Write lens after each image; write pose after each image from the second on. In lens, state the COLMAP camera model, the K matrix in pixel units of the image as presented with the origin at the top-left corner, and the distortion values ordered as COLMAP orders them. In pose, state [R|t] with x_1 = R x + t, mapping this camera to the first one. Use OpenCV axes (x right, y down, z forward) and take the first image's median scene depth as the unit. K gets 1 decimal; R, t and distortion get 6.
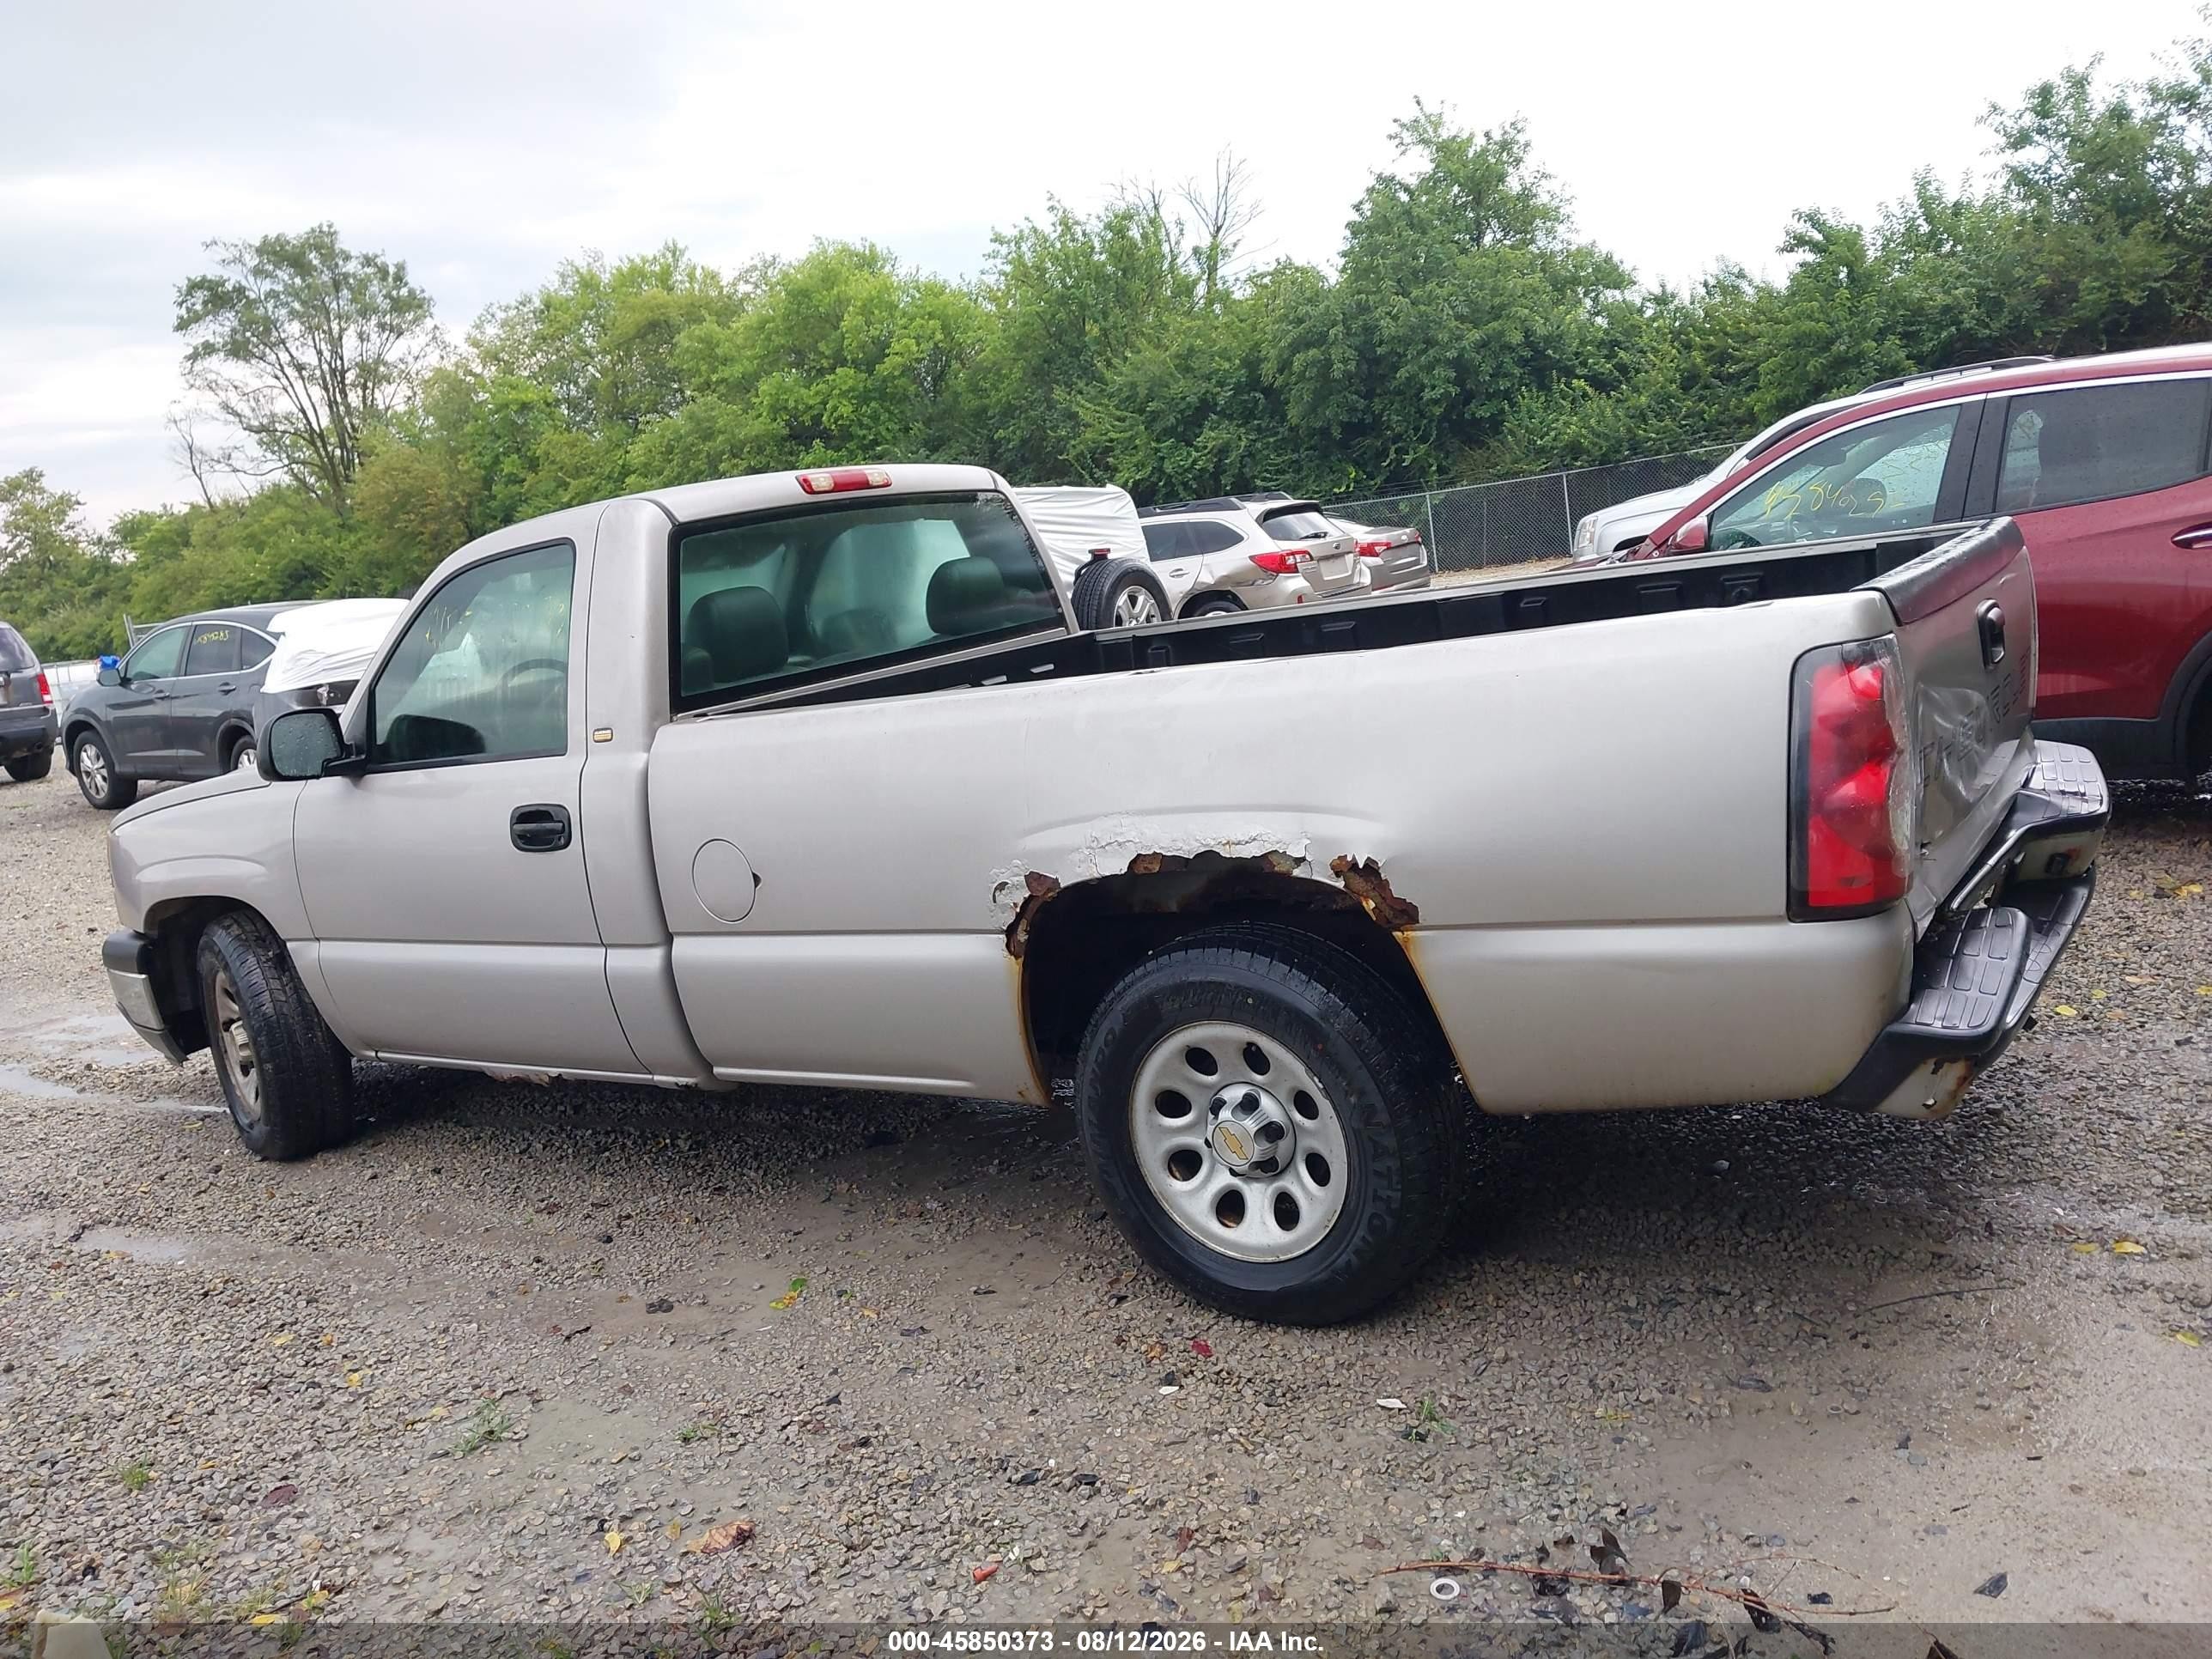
lens RADIAL K [[1994.4, 0, 1106.0], [0, 1994.4, 829.5], [0, 0, 1]] dist [0.040259, -0.105512]
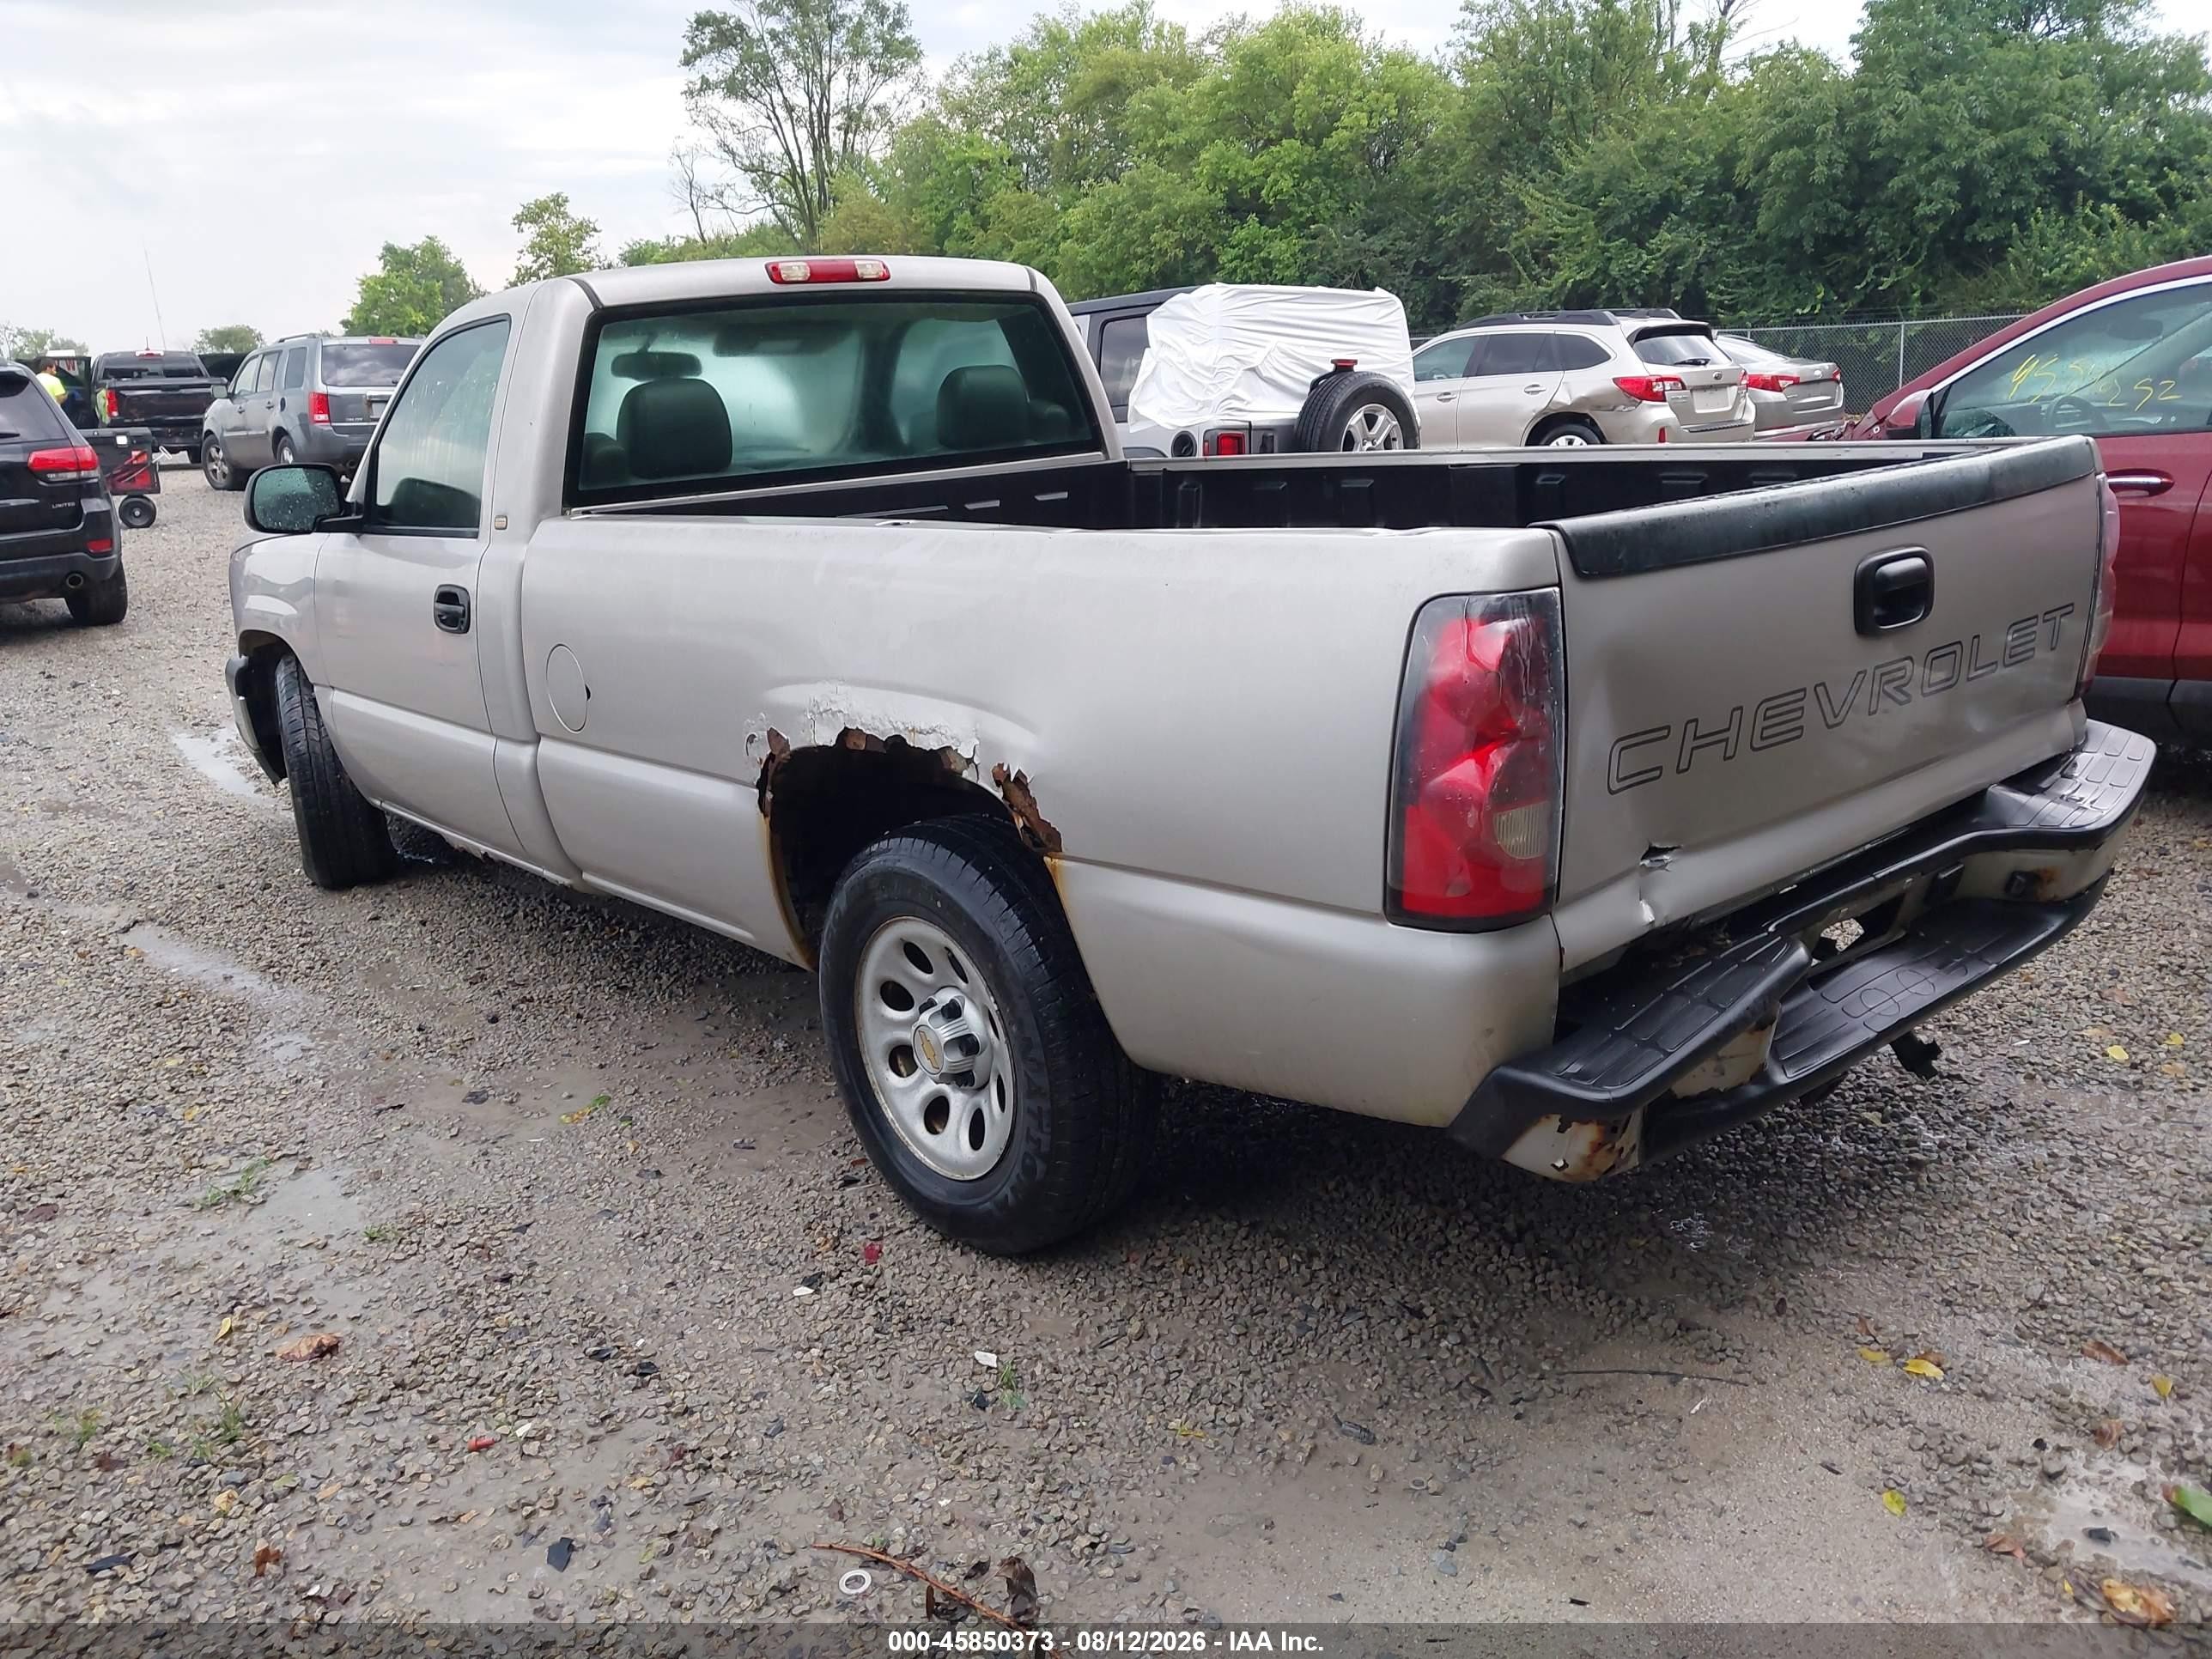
lens RADIAL K [[1954.3, 0, 1049.3], [0, 1954.3, 897.8], [0, 0, 1]] dist [-0.013473, 0.007301]
pose [[0.954193, 0.156080, -0.255254, 0.058970], [-0.117179, 0.979946, 0.161167, -0.011215], [0.275290, -0.123874, 0.953347, 0.028689]]
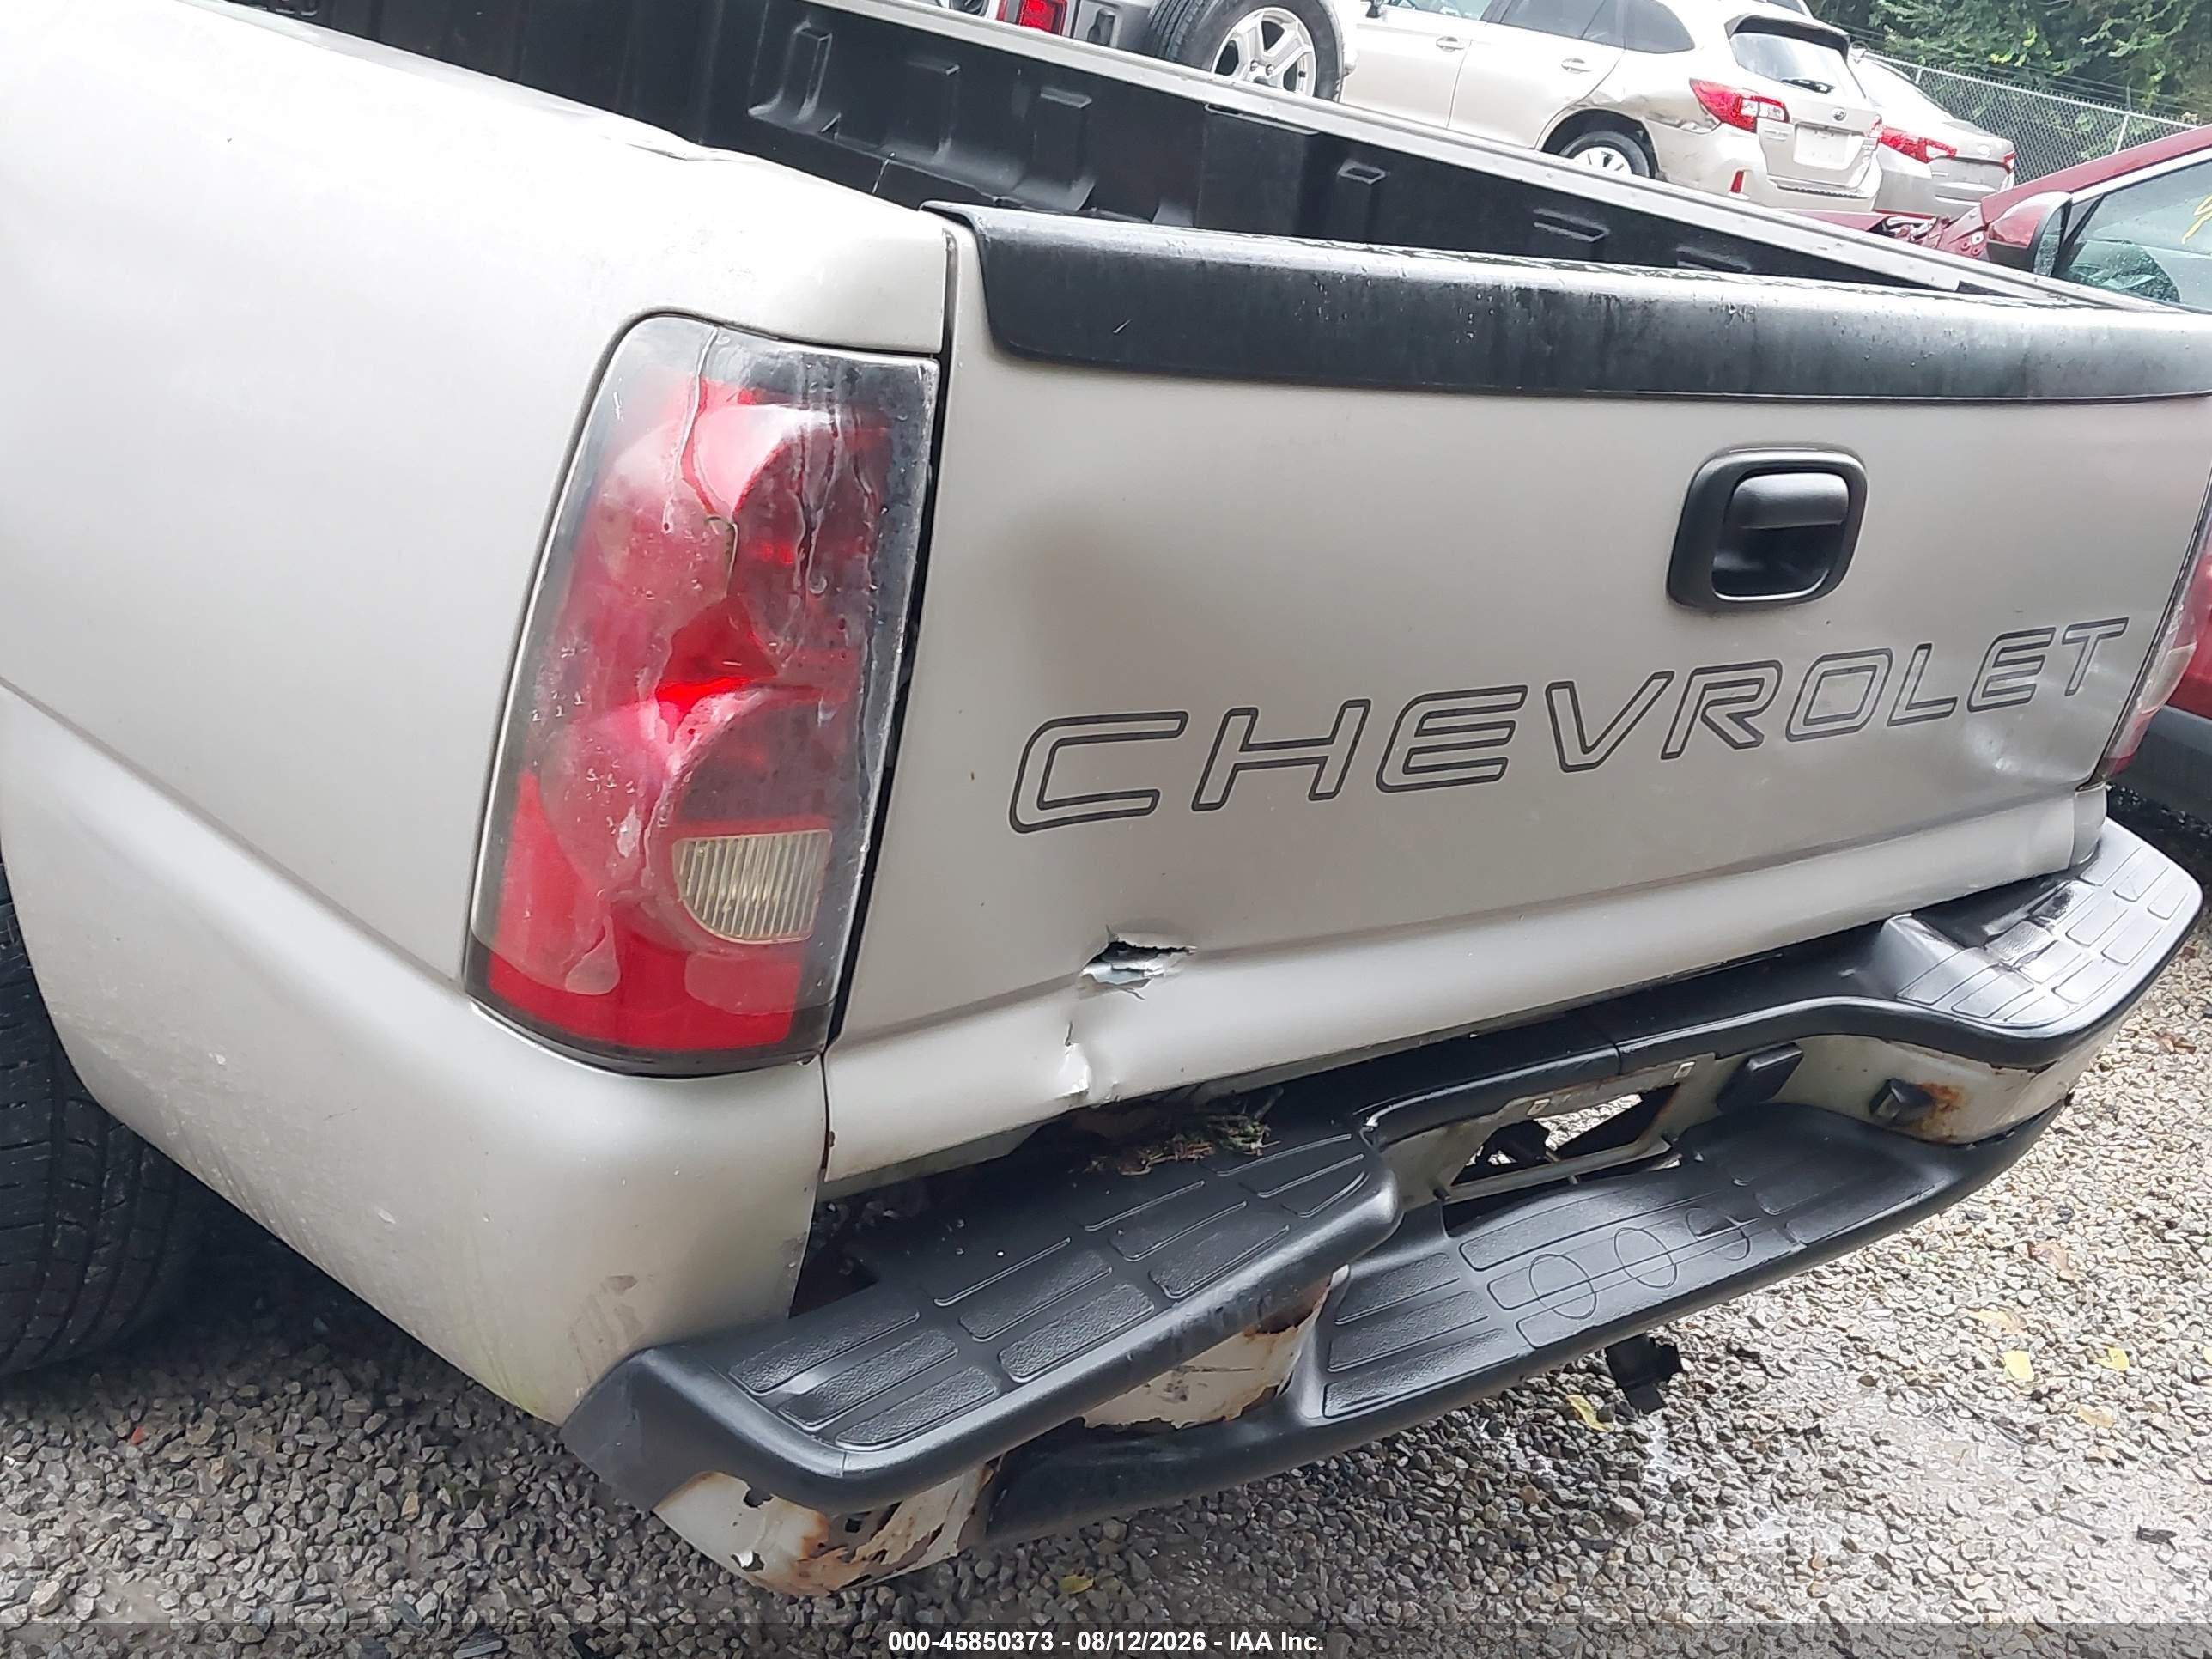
lens RADIAL K [[2695.4, 0, 1108.0], [0, 2695.4, 985.9], [0, 0, 1]] dist [-0.023069, 0.021824]
pose [[0.914689, 0.386979, -0.116584, 0.072859], [-0.350477, 0.903133, 0.248026, -0.017914], [0.201272, -0.186007, 0.961713, 0.077575]]
